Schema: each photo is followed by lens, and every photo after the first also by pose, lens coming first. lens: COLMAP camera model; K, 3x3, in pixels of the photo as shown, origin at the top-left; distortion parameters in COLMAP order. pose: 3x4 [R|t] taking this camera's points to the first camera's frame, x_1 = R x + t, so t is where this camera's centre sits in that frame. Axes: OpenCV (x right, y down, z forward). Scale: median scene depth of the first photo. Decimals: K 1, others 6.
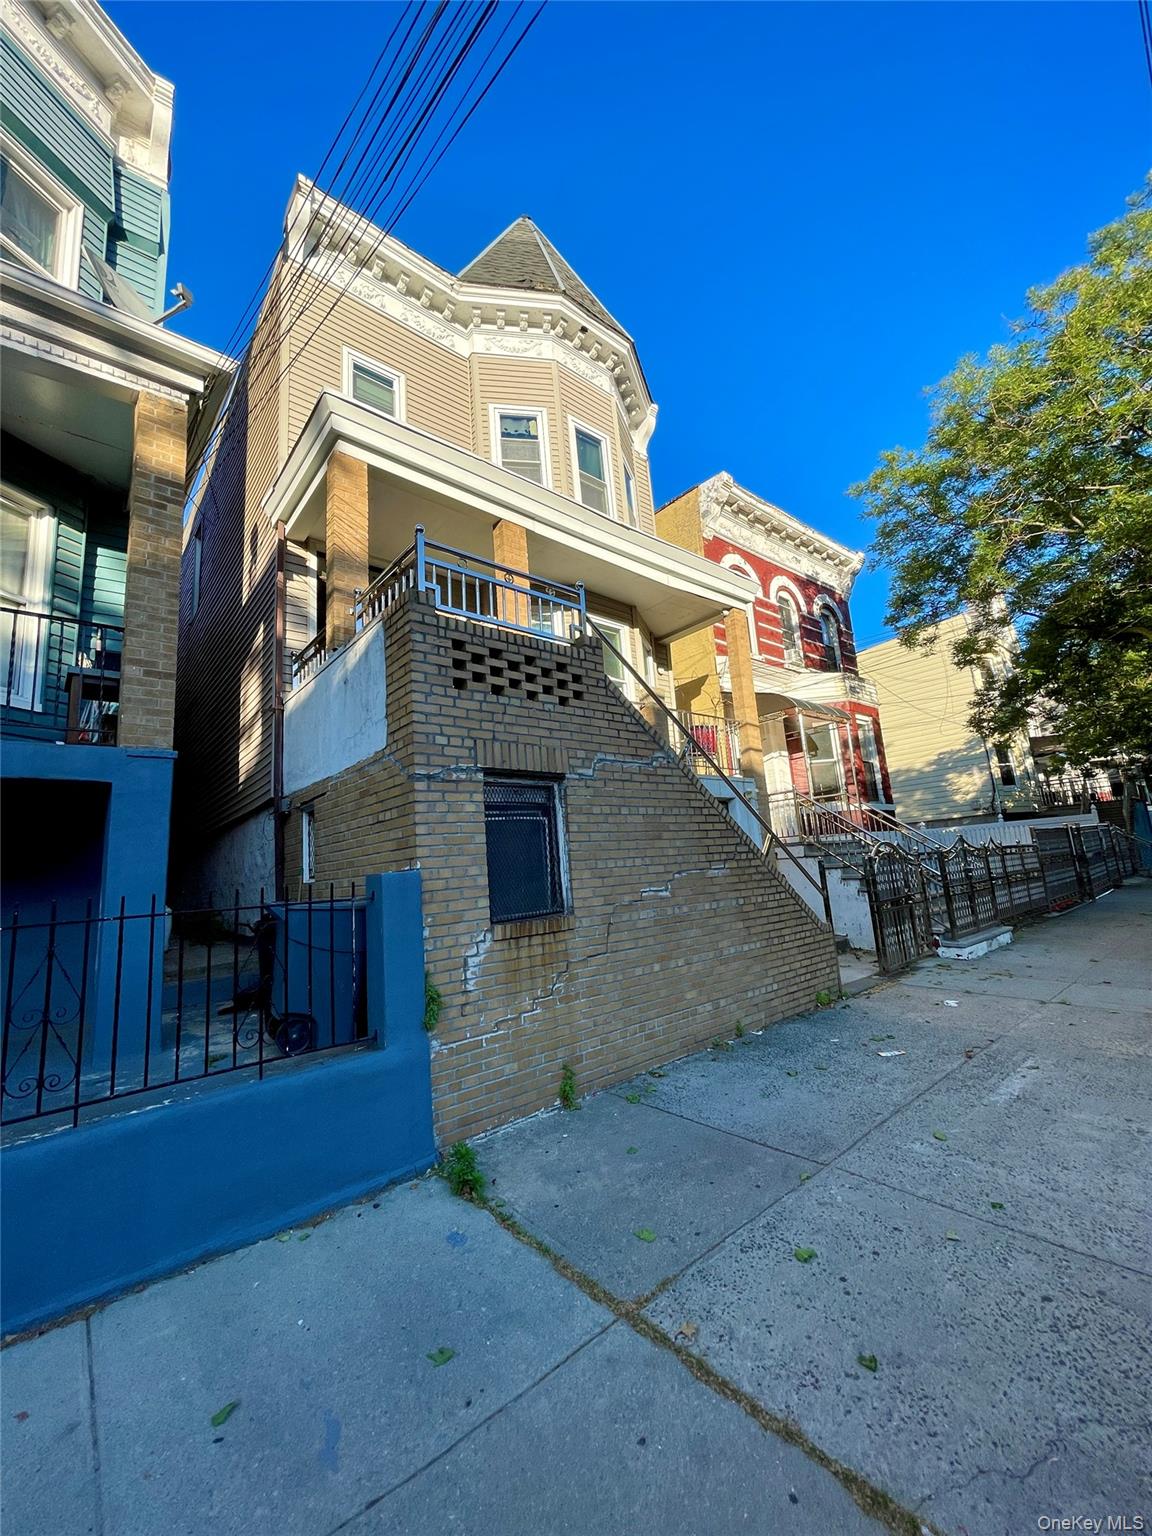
lens RADIAL K [[612.9, 0, 575.3], [0, 612.9, 761.2], [0, 0, 1]] dist [0.007250, -0.004045]
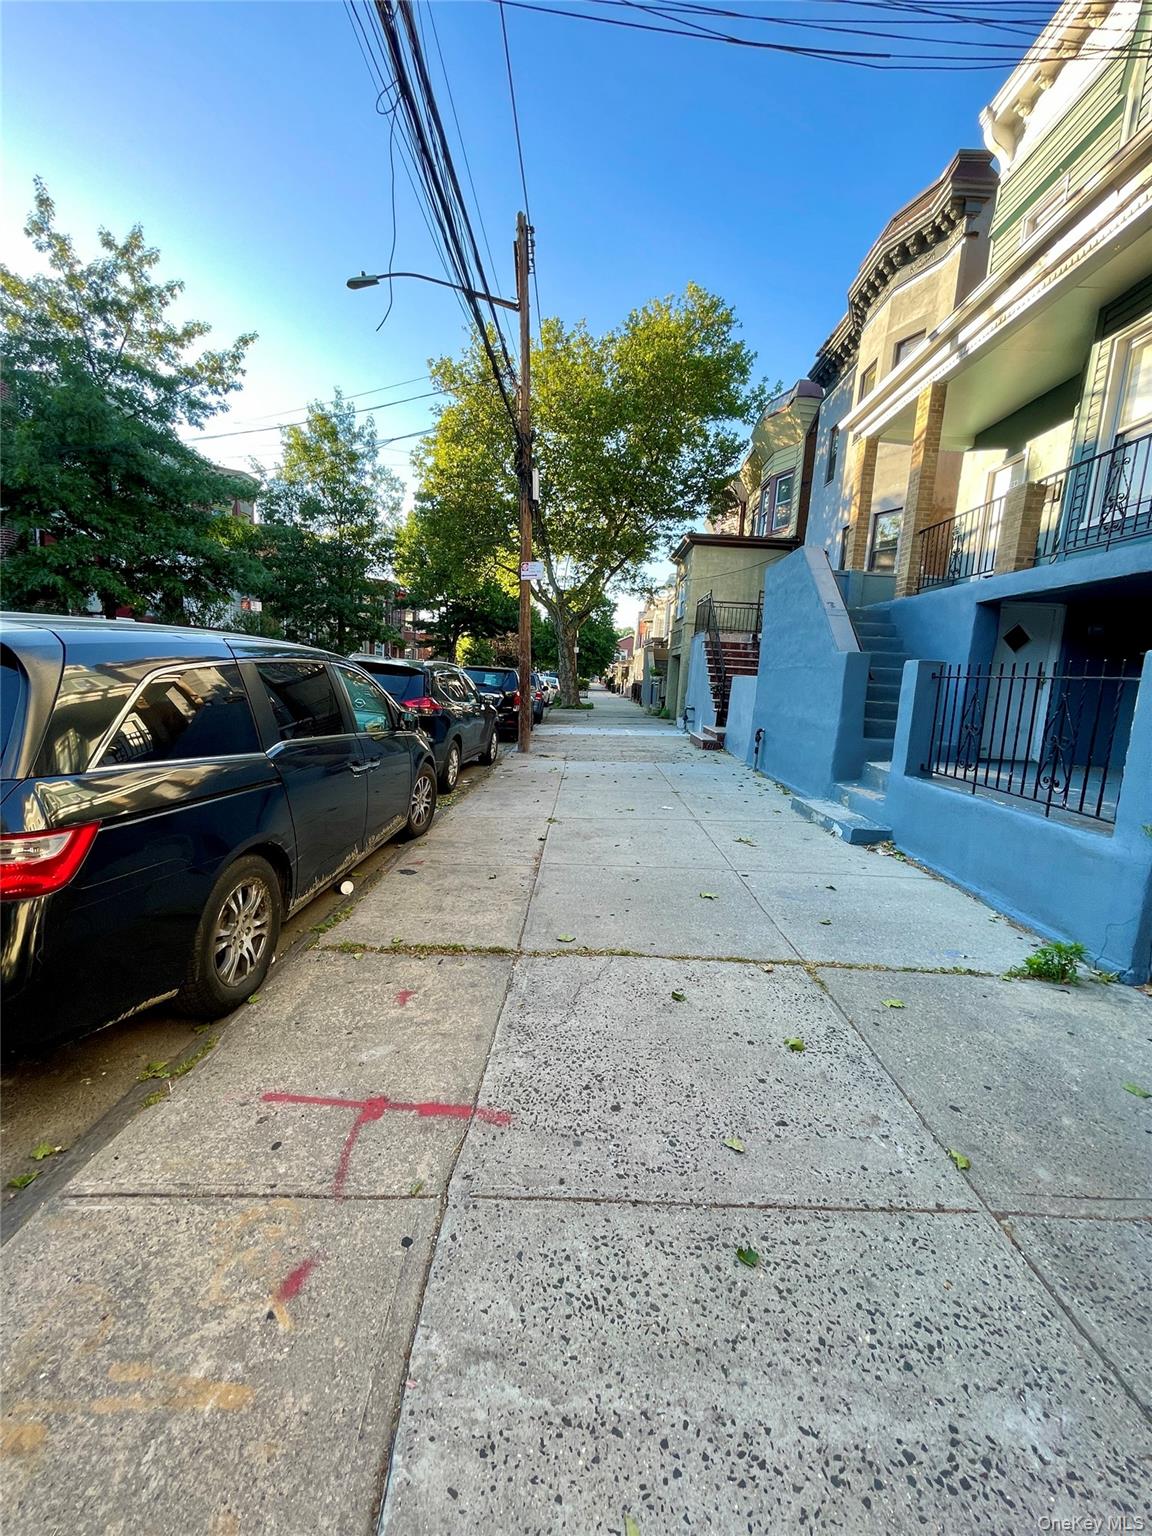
lens RADIAL K [[612.9, 0, 575.3], [0, 612.9, 761.2], [0, 0, 1]] dist [0.007250, -0.004045]
pose [[-0.664891, 0.141073, -0.733498, 0.669486], [0.125967, 0.989115, 0.076051, 0.129273], [0.736242, -0.041831, -0.675424, 0.757955]]
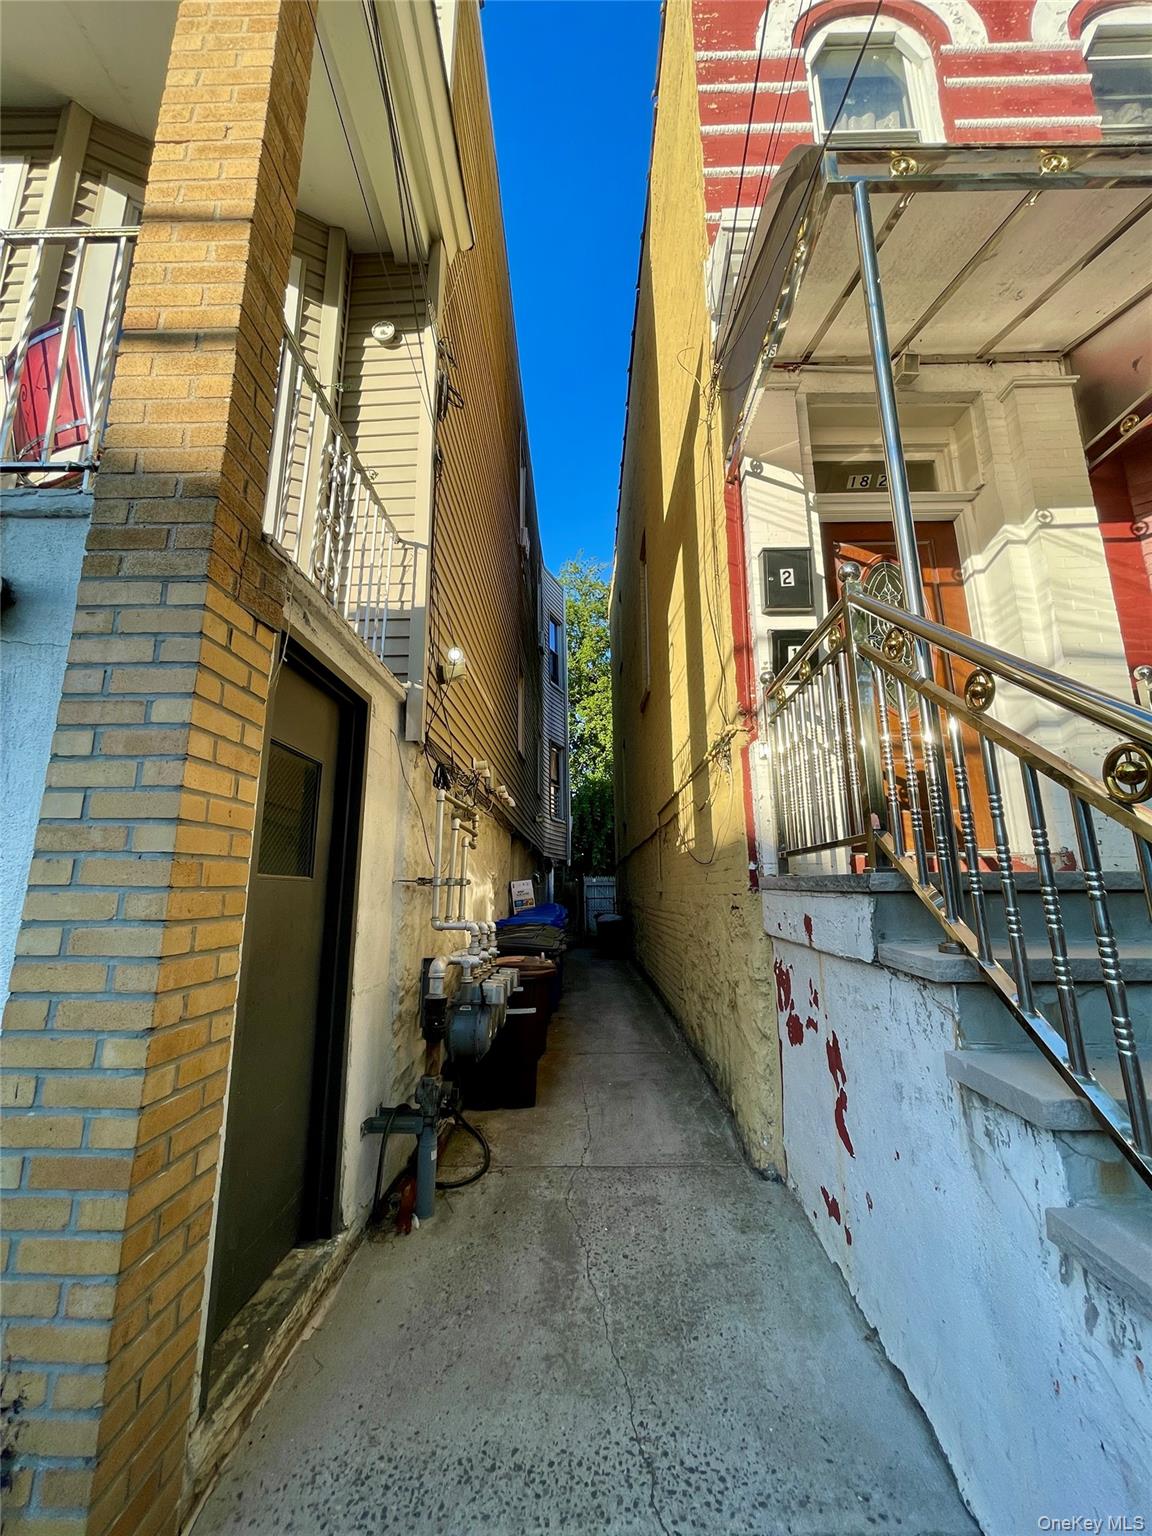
lens RADIAL K [[612.9, 0, 575.3], [0, 612.9, 761.2], [0, 0, 1]] dist [0.007250, -0.004045]
pose [[0.754706, -0.069927, -0.652326, 0.918642], [0.073140, 0.997073, -0.022263, 0.214277], [0.651974, -0.030909, 0.757611, 1.786544]]
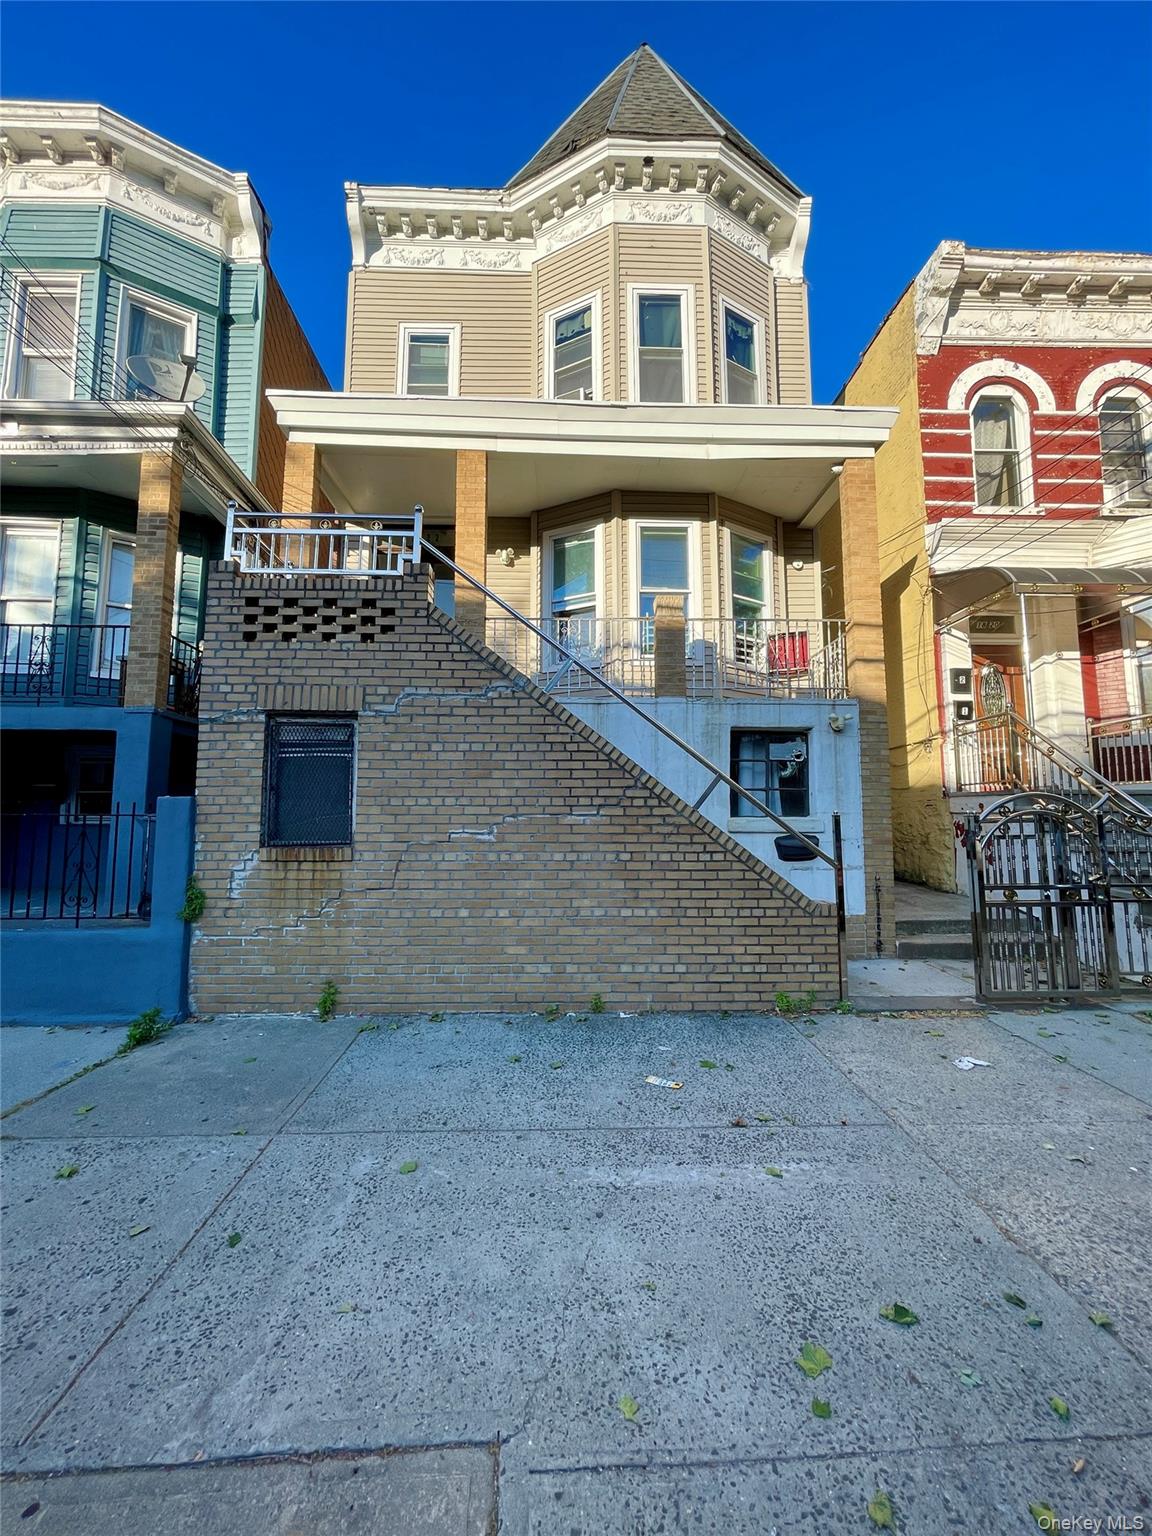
lens RADIAL K [[607.3, 0, 576.2], [0, 607.3, 764.3], [0, 0, 1]] dist [0.003133, -0.003291]
pose [[0.779876, 0.014261, -0.625771, 0.899497], [0.057012, 0.993966, 0.093704, 0.034078], [0.623332, -0.108755, 0.774357, 0.437163]]
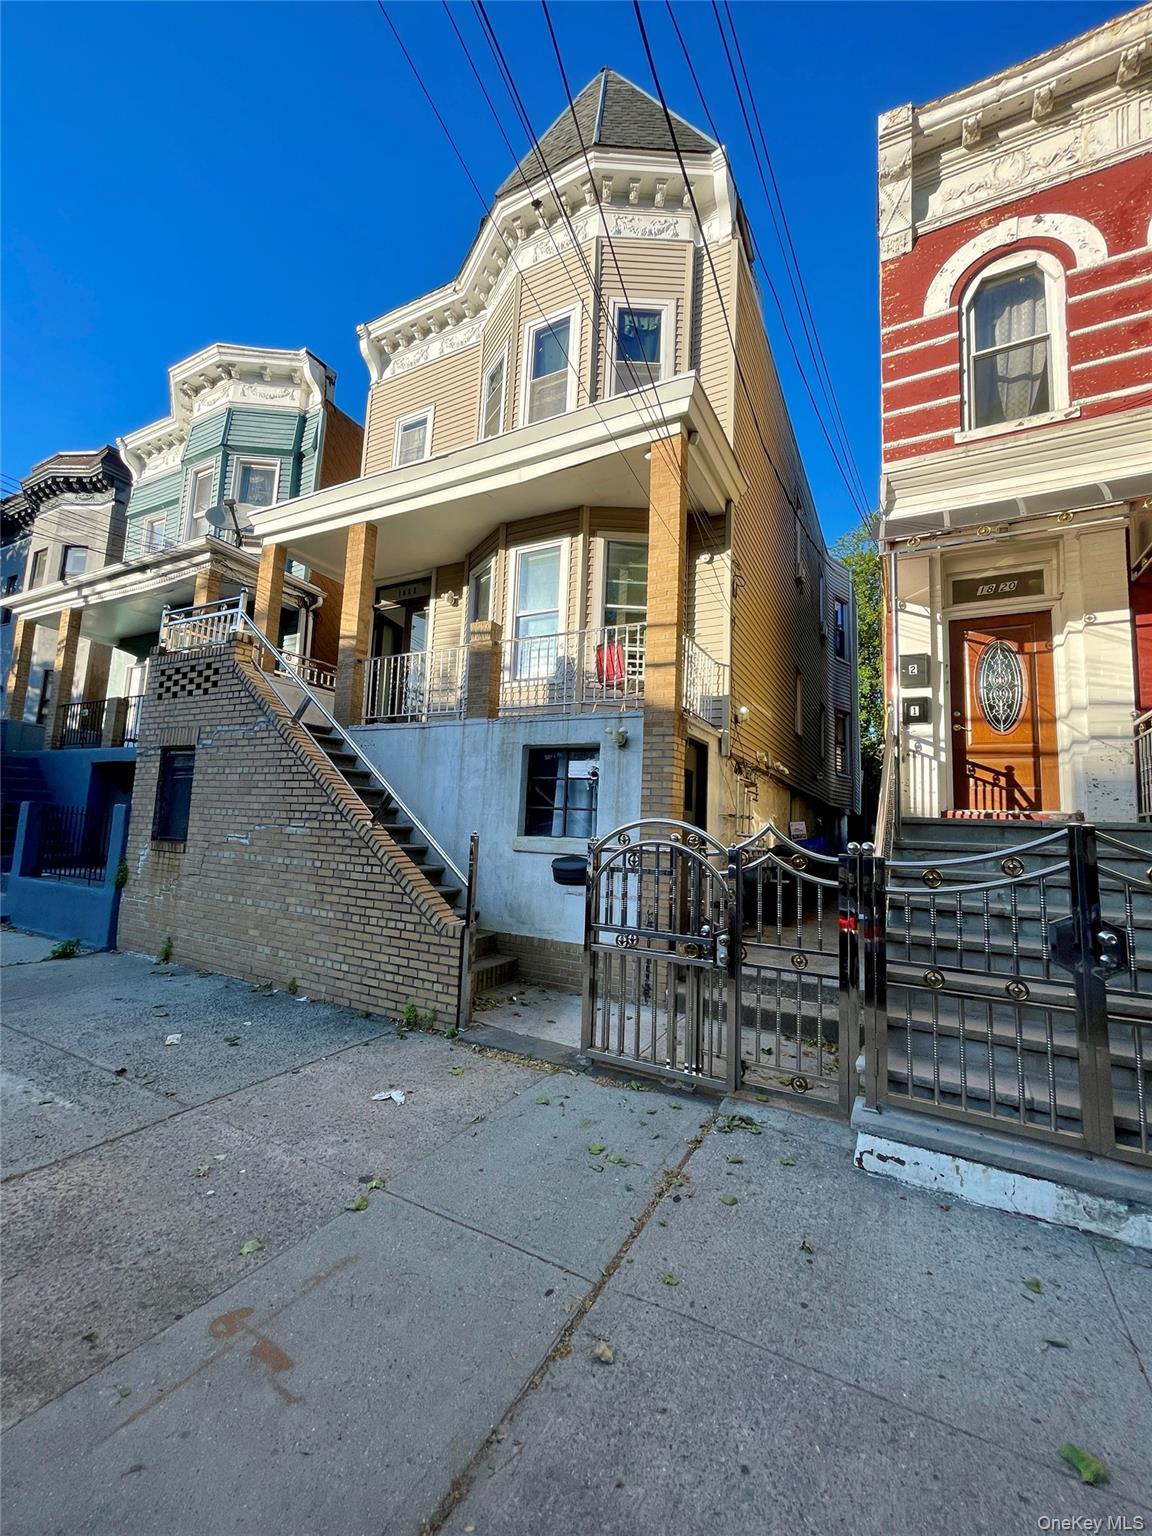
lens RADIAL K [[610.4, 0, 579.0], [0, 610.4, 763.3], [0, 0, 1]] dist [0.000893, -0.002992]
pose [[0.361444, -0.010246, -0.932337, 1.610084], [0.099569, 0.994646, 0.027670, 0.110758], [0.927062, -0.102833, 0.360529, 1.309655]]
